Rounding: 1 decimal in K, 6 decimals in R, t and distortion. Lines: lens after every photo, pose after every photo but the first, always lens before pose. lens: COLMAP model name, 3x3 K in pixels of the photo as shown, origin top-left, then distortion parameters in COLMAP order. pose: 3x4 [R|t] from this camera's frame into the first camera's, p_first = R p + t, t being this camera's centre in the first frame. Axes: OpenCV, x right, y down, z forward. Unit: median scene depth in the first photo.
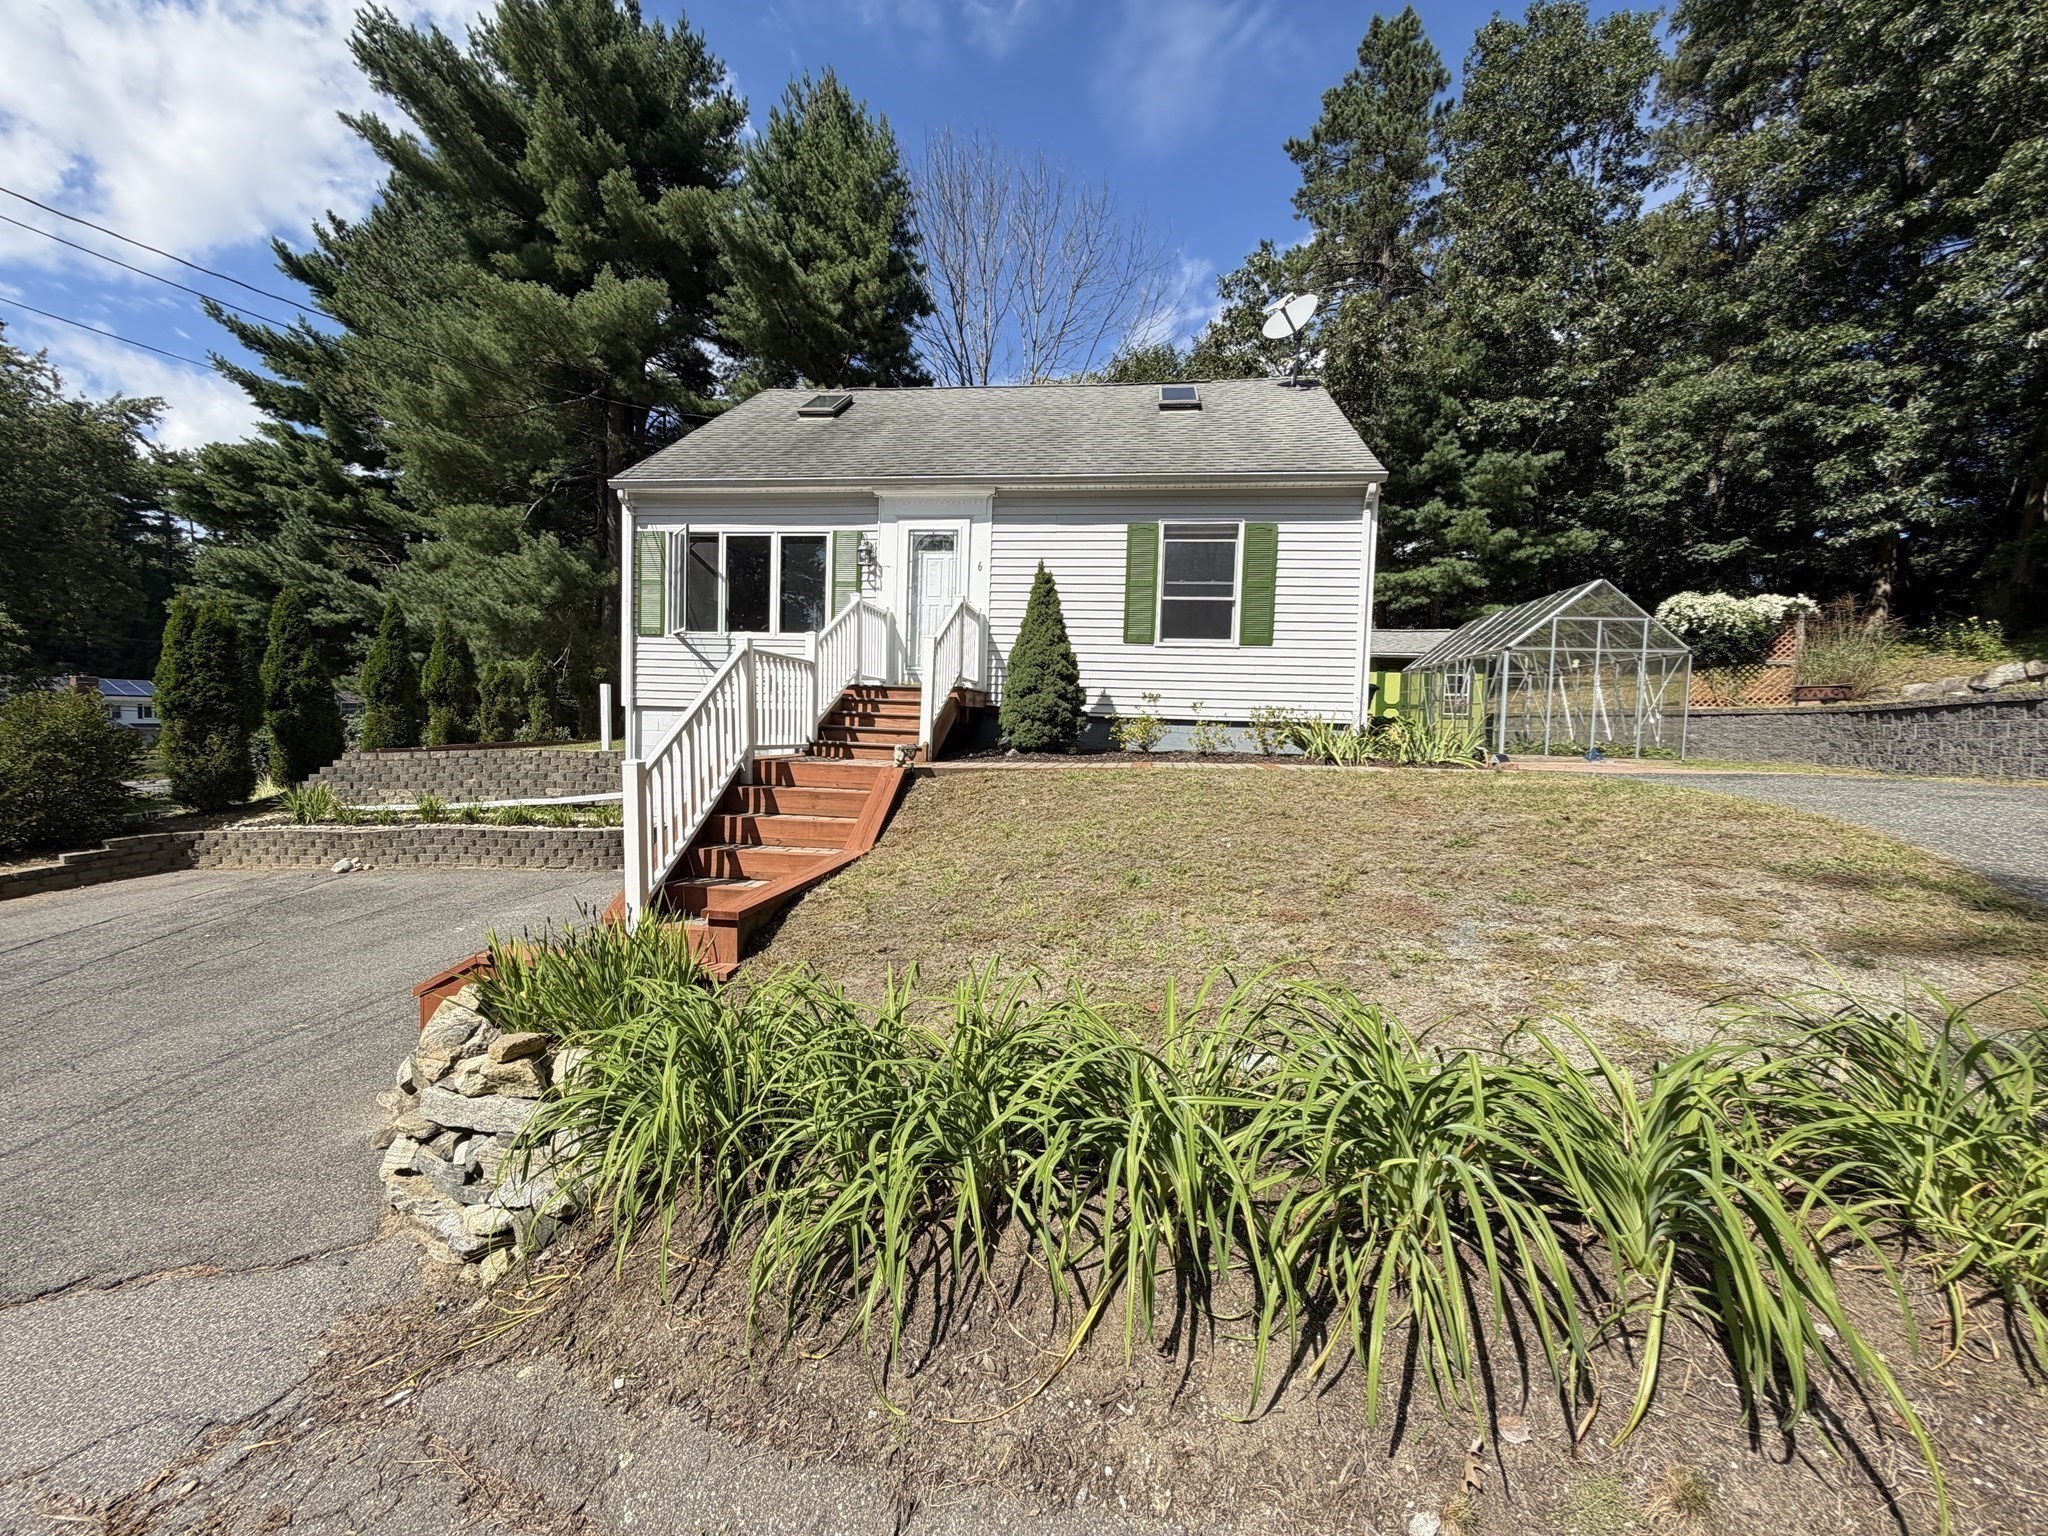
lens RADIAL K [[817.9, 0, 1022.4], [0, 817.9, 767.9], [0, 0, 1]] dist [0.001584, -0.000427]
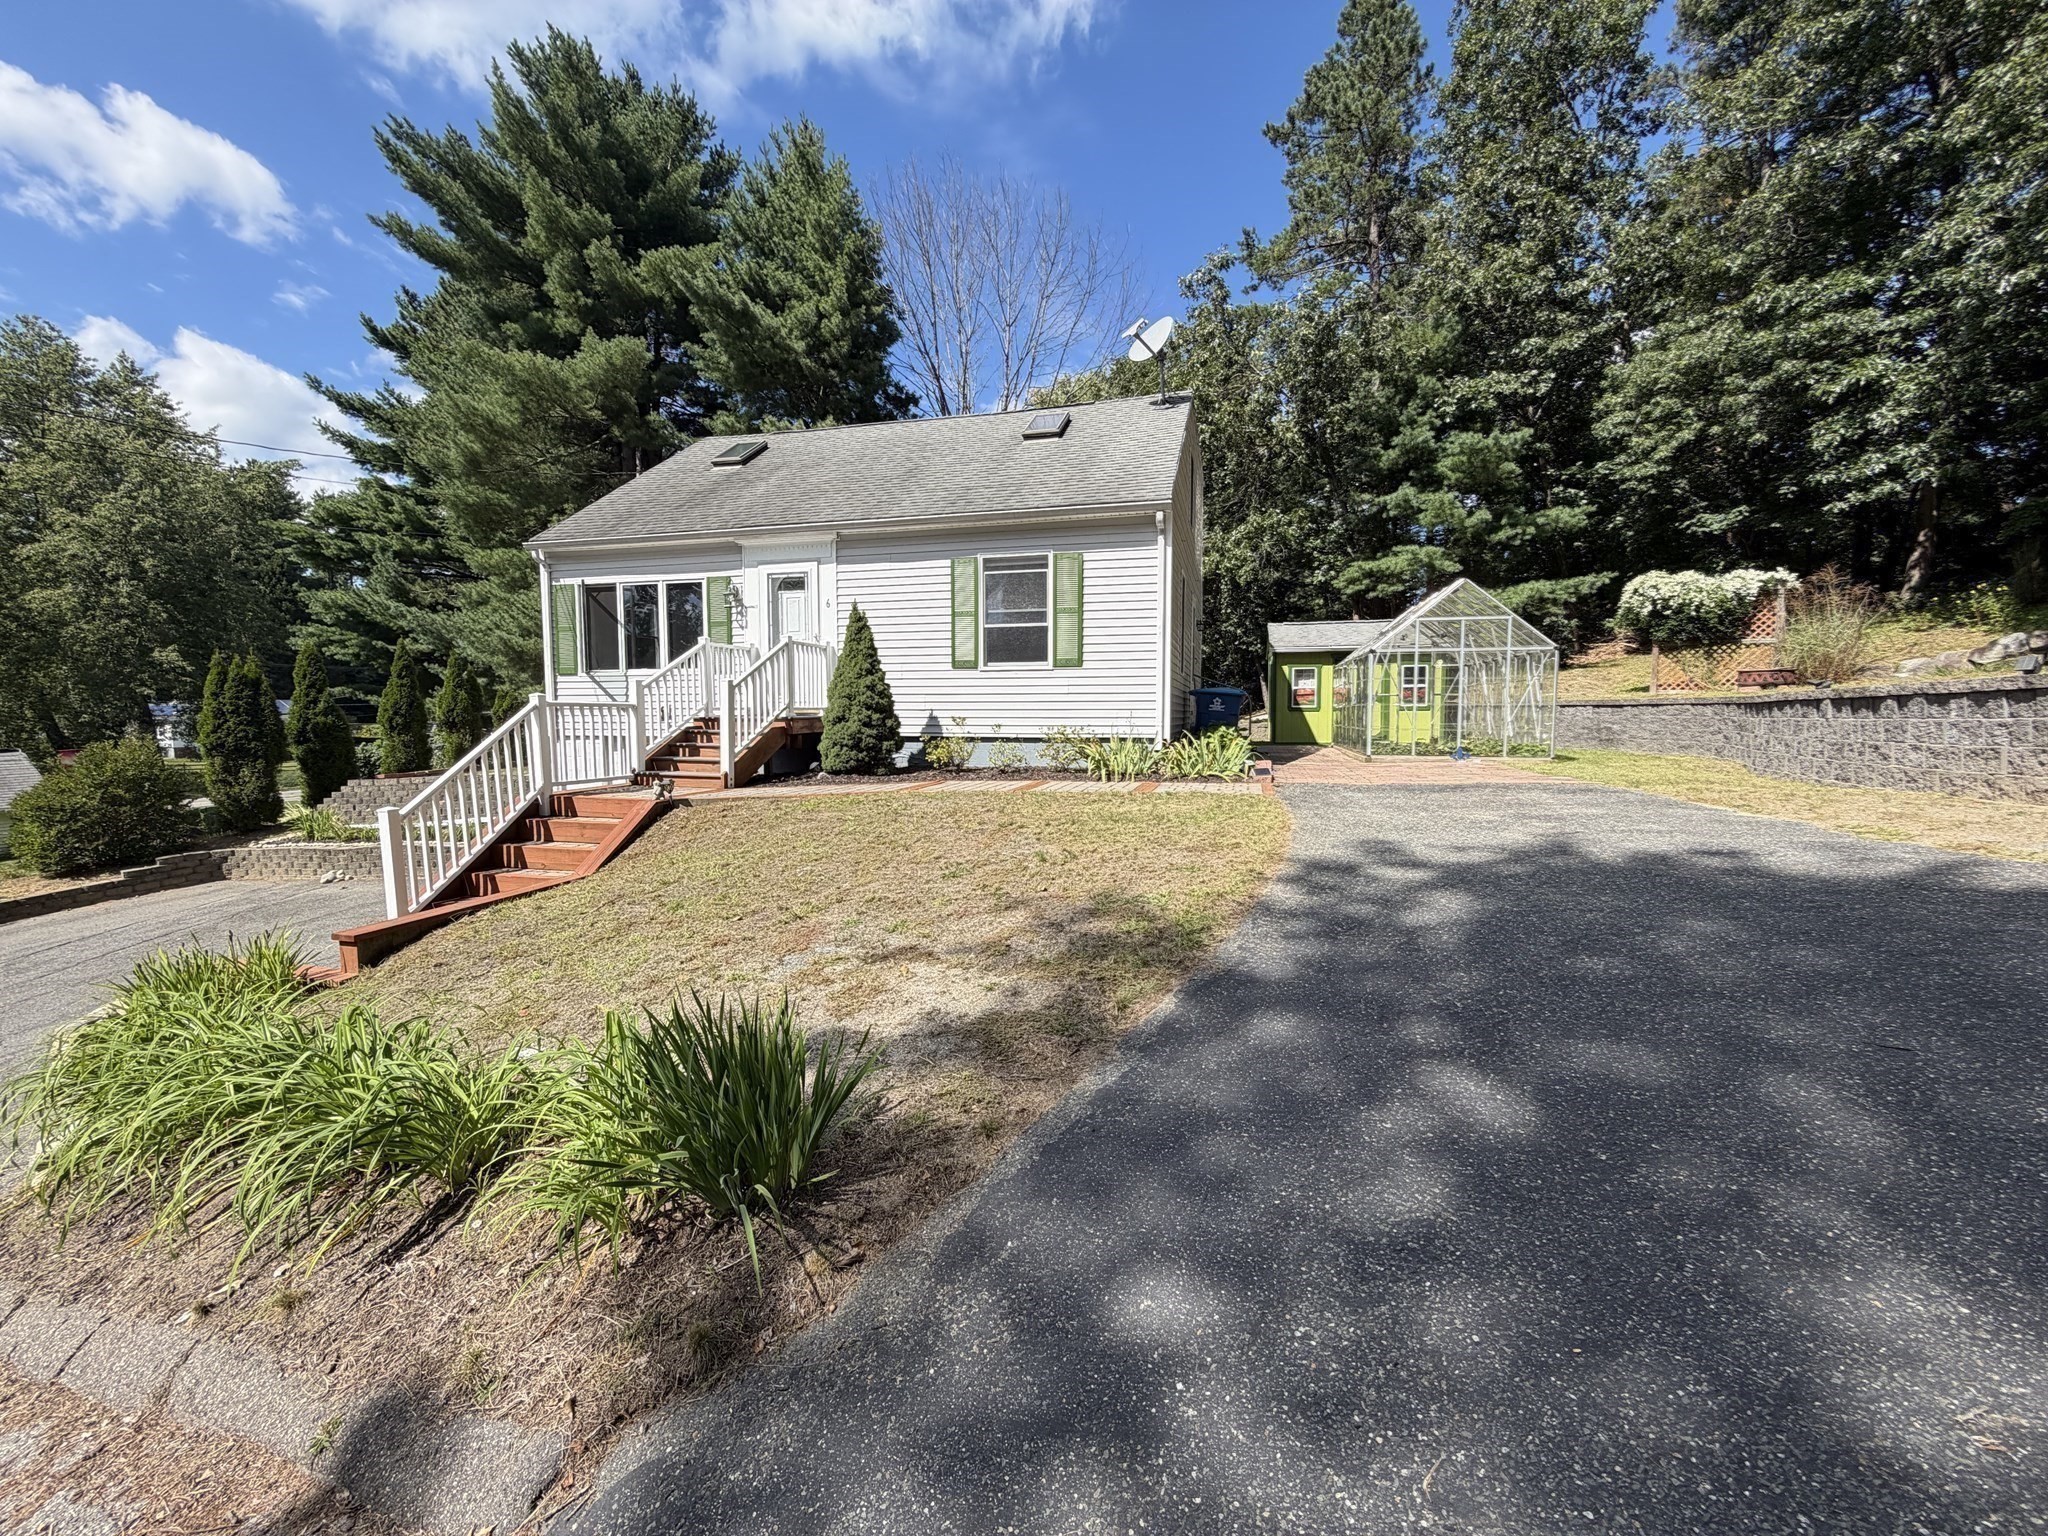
lens RADIAL K [[817.9, 0, 1025.7], [0, 817.9, 766.9], [0, 0, 1]] dist [0.001584, -0.000427]
pose [[0.992355, -0.024105, -0.121037, 0.198024], [0.025989, 0.999564, 0.014010, -0.019292], [0.120646, -0.017049, 0.992549, -0.041621]]
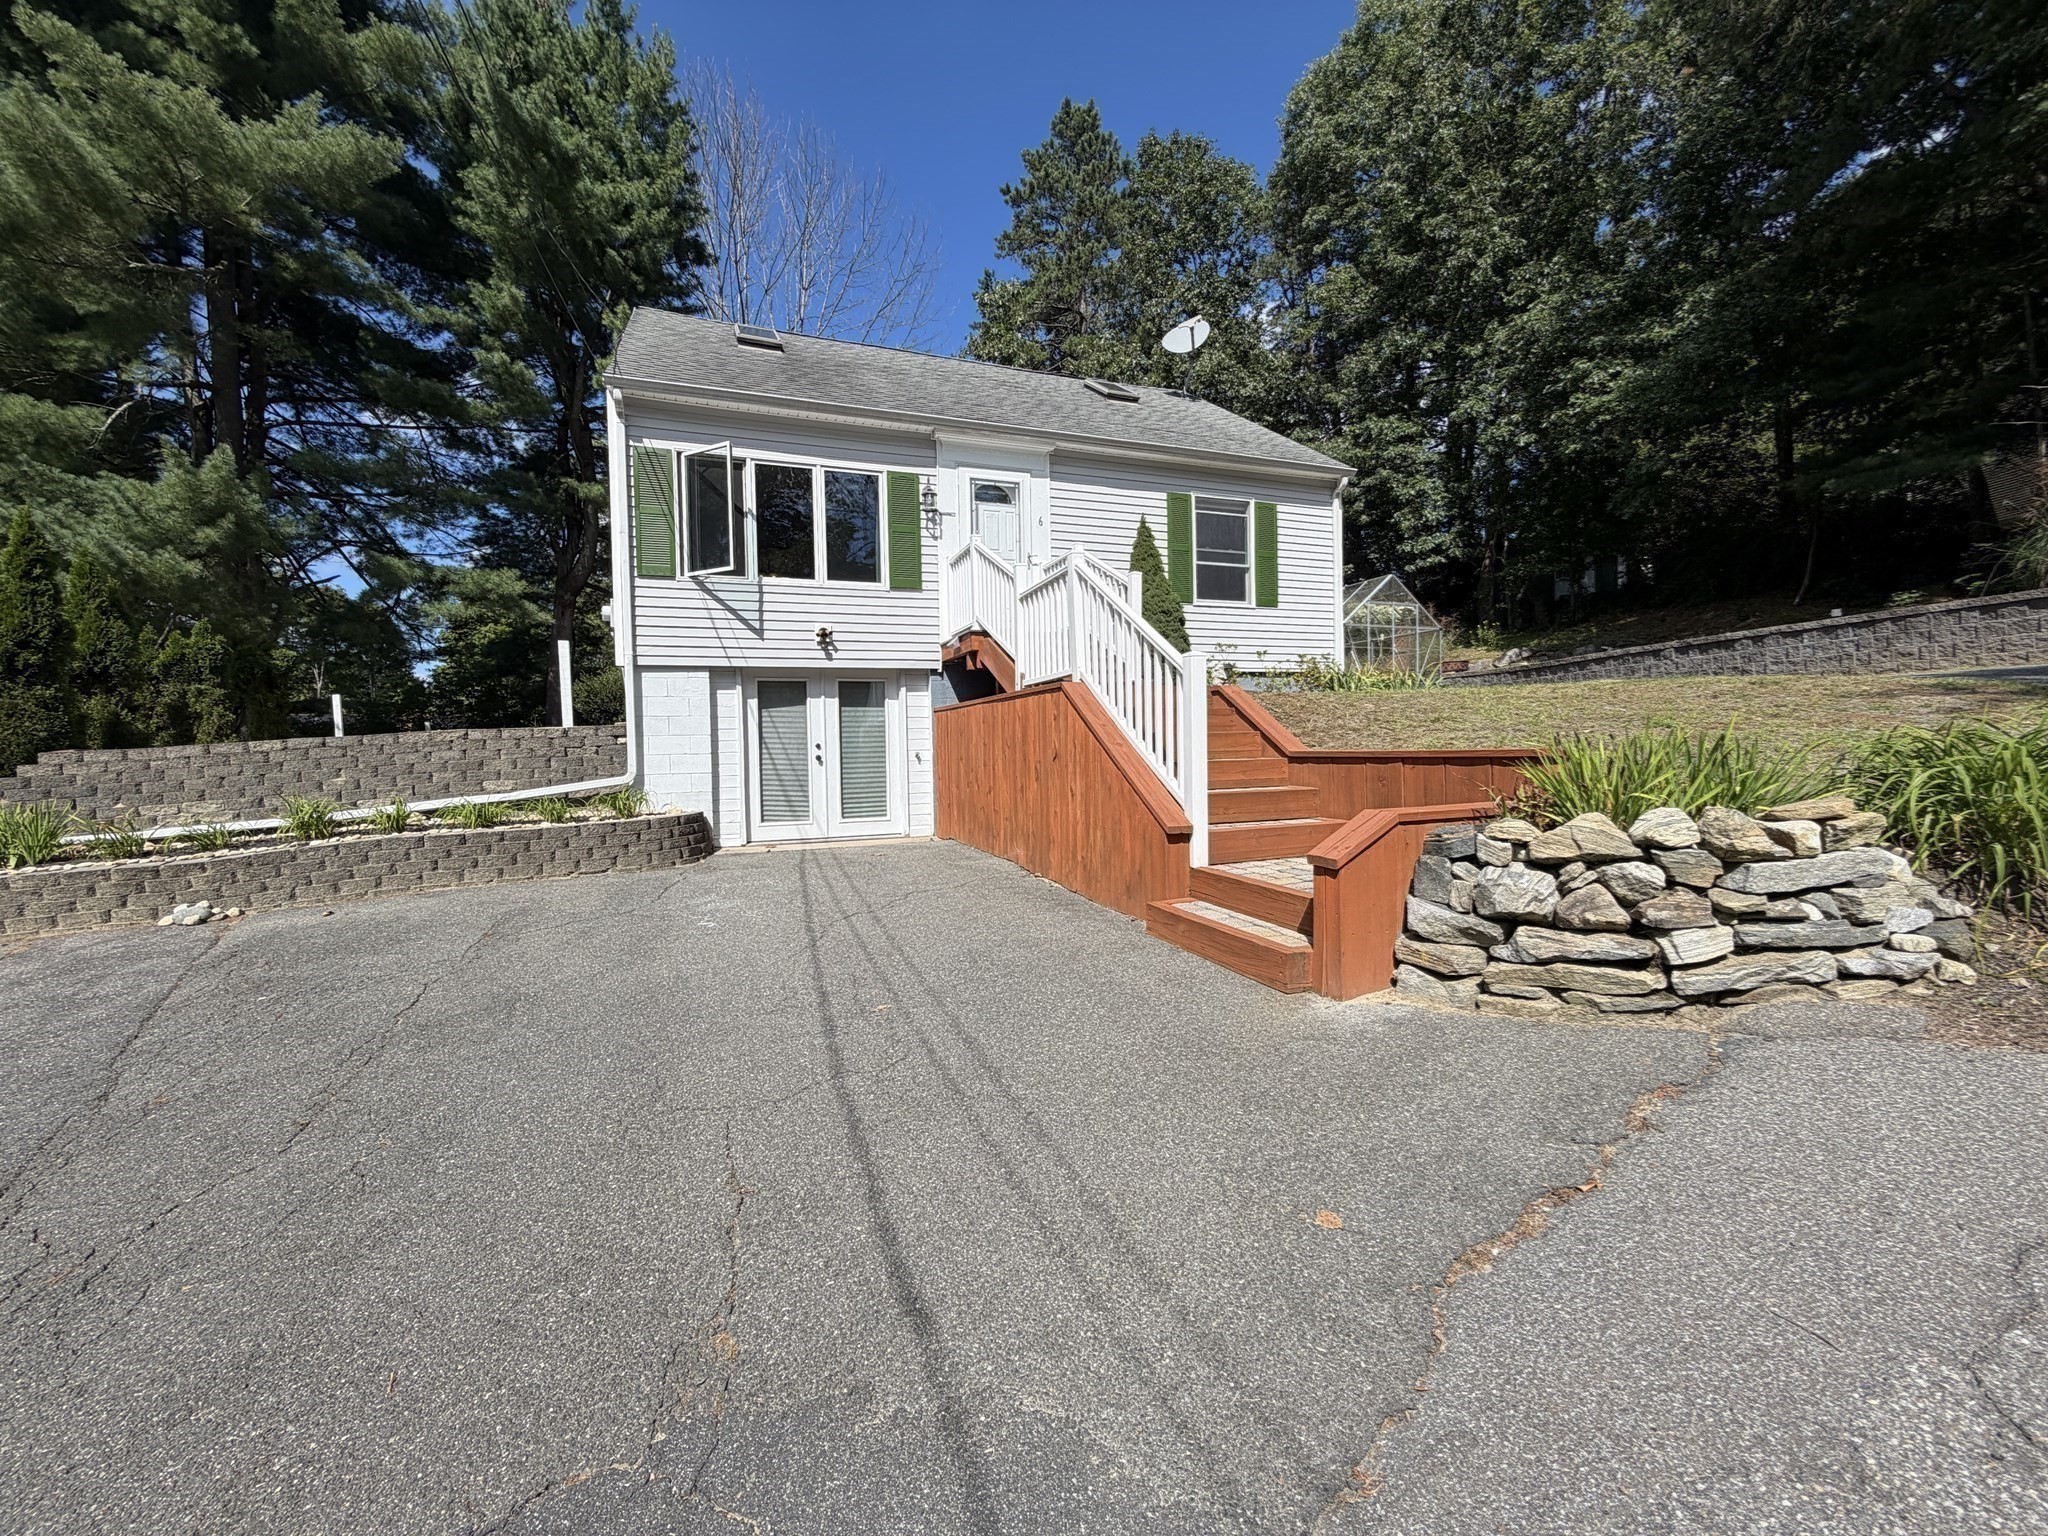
lens RADIAL K [[817.9, 0, 1015.1], [0, 817.9, 765.8], [0, 0, 1]] dist [0.001584, -0.000427]
pose [[0.878487, -0.059439, 0.474055, -0.329778], [0.073112, 0.997269, -0.010445, 0.034429], [-0.472140, 0.043835, 0.880433, 0.085451]]
